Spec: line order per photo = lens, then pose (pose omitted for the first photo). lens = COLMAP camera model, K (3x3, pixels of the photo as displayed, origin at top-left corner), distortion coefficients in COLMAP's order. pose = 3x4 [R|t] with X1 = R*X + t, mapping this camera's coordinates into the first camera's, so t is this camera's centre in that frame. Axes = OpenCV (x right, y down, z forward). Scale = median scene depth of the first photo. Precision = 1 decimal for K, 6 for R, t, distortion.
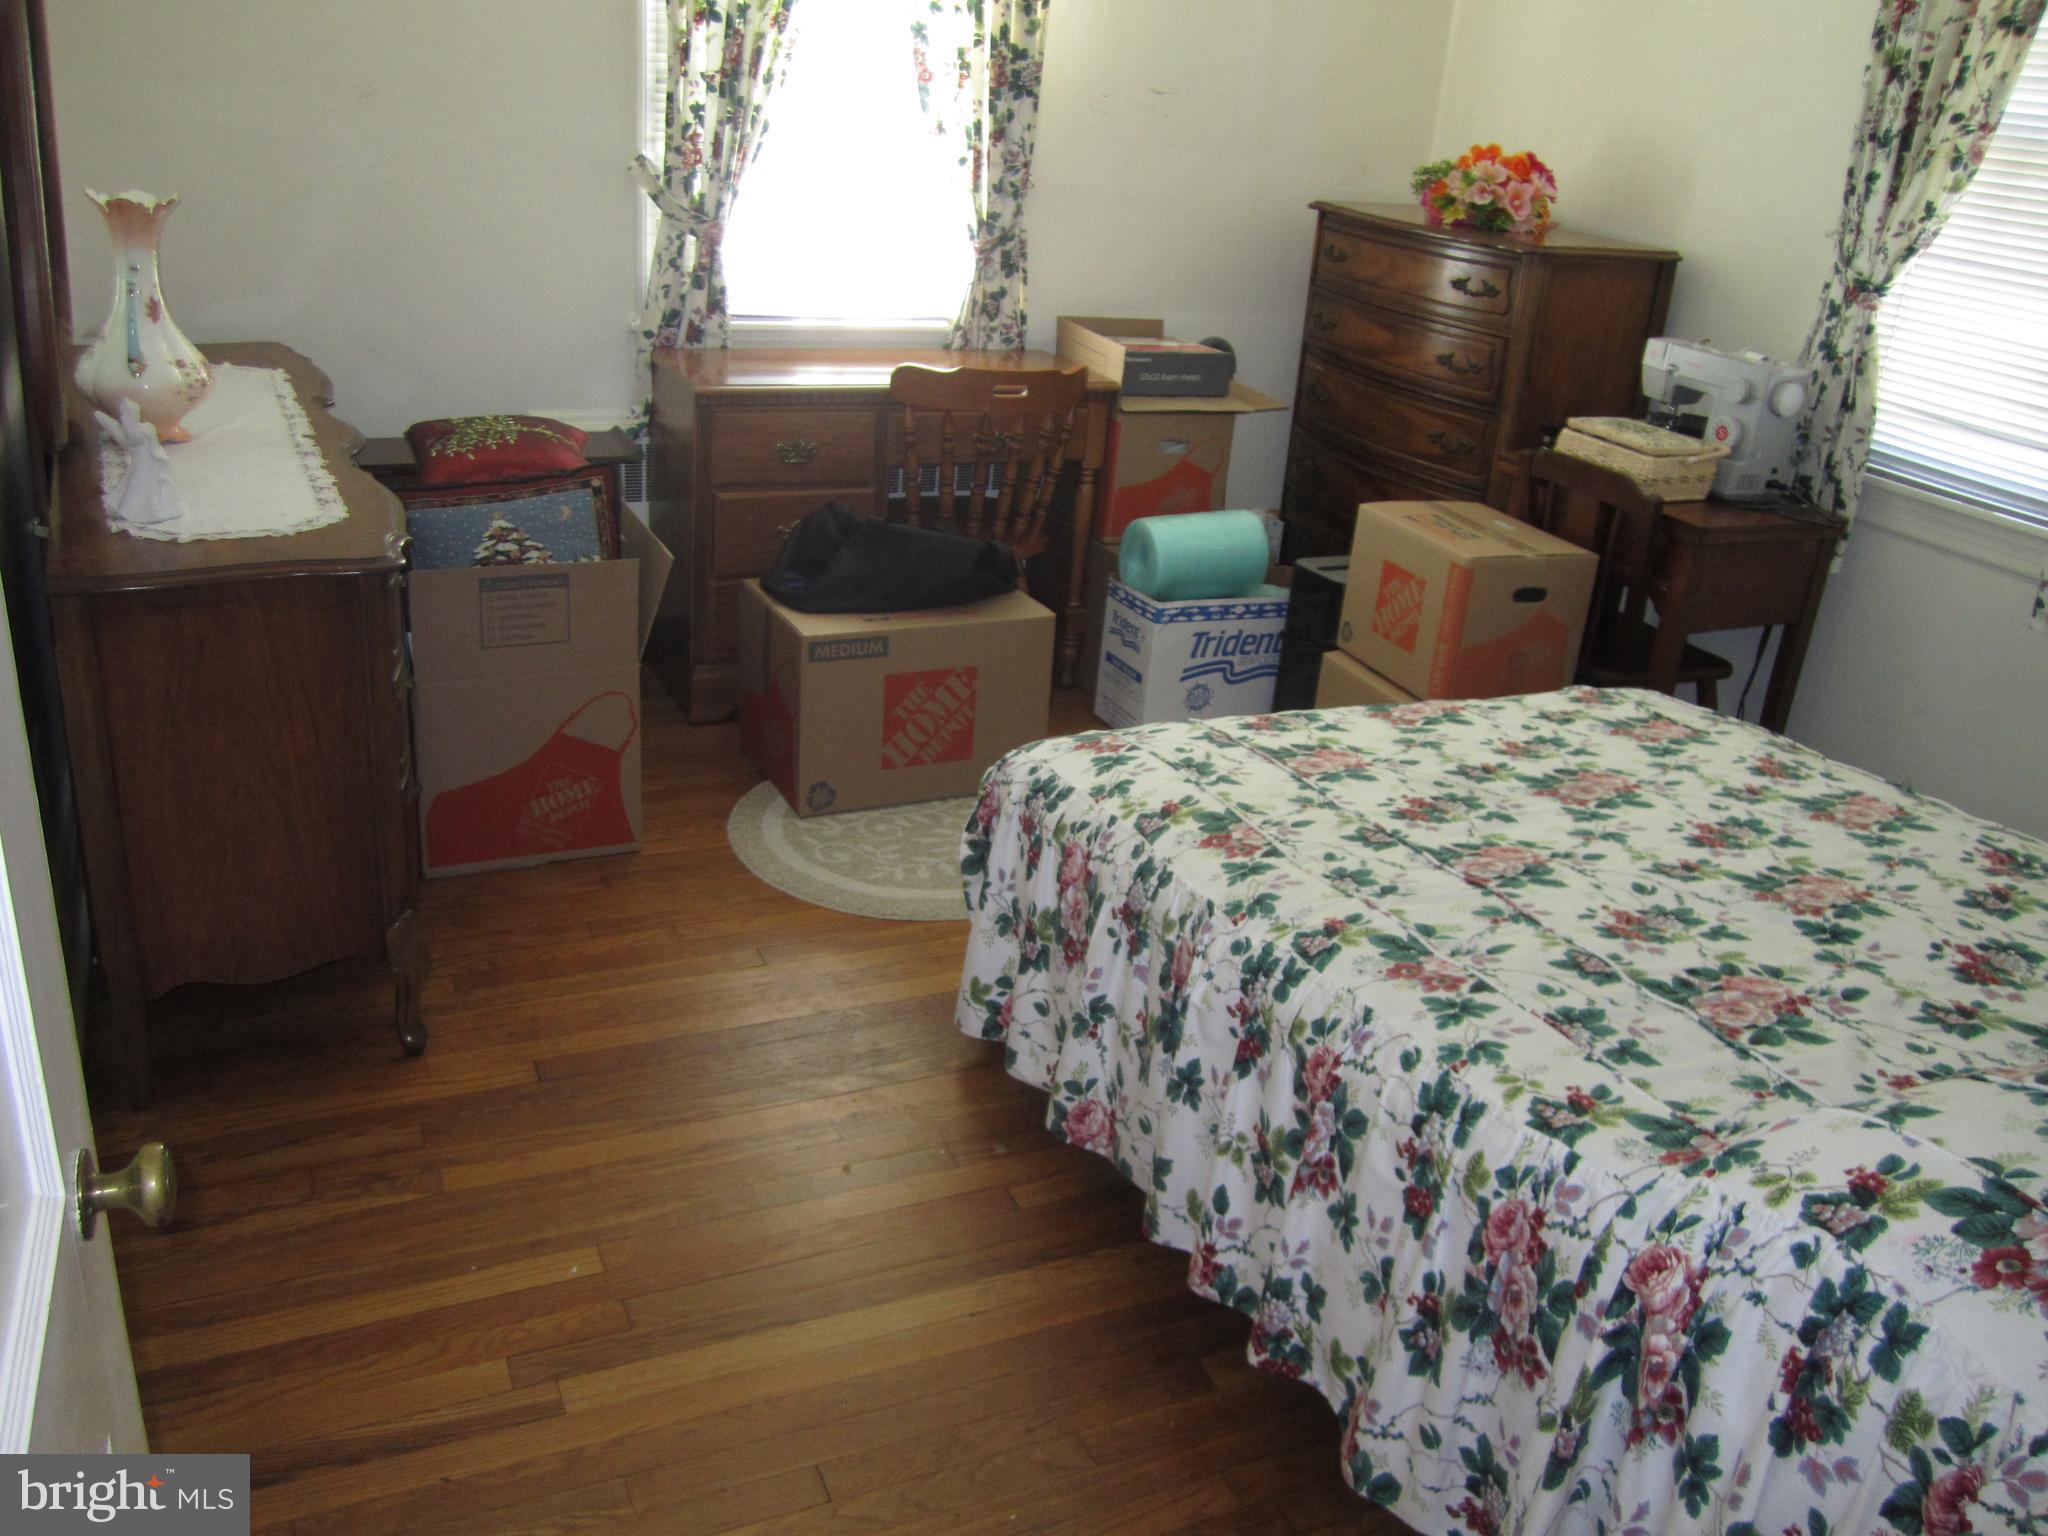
lens RADIAL K [[1680.6, 0, 1024.0], [0, 1680.6, 768.0], [0, 0, 1]] dist [-0.074928, 0.066644]
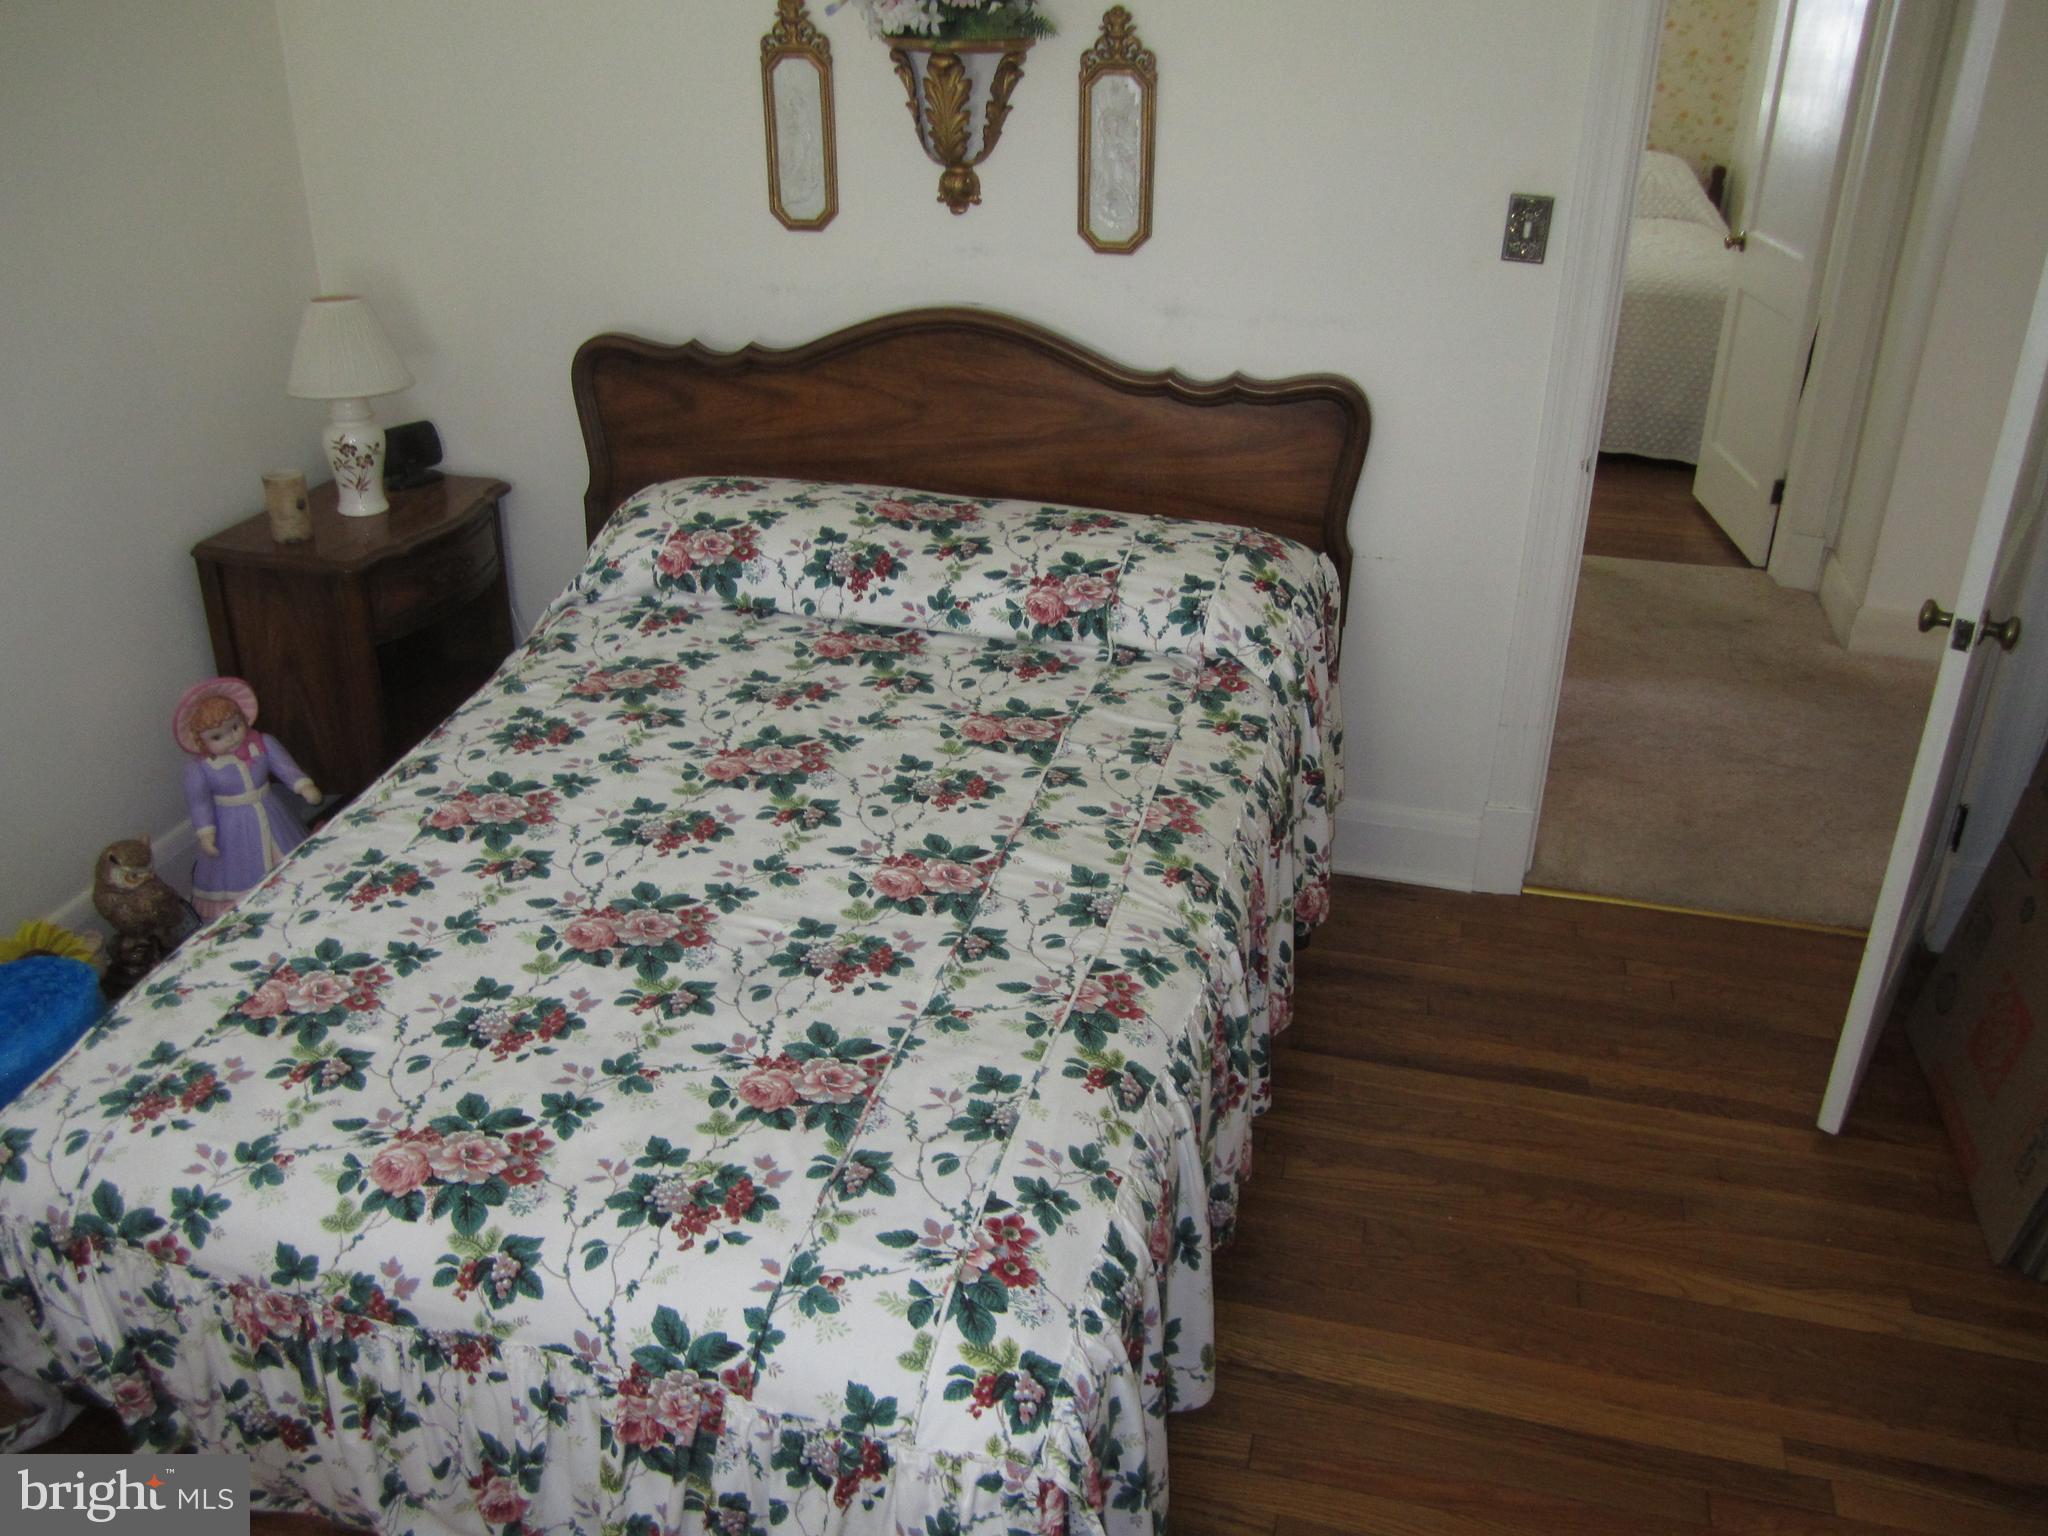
lens RADIAL K [[1680.6, 0, 1024.0], [0, 1680.6, 768.0], [0, 0, 1]] dist [-0.074928, 0.066644]
pose [[-0.770987, -0.362109, 0.523886, -0.284298], [0.185051, 0.659745, 0.728349, -0.746616], [-0.609372, 0.658494, -0.441646, 1.410460]]
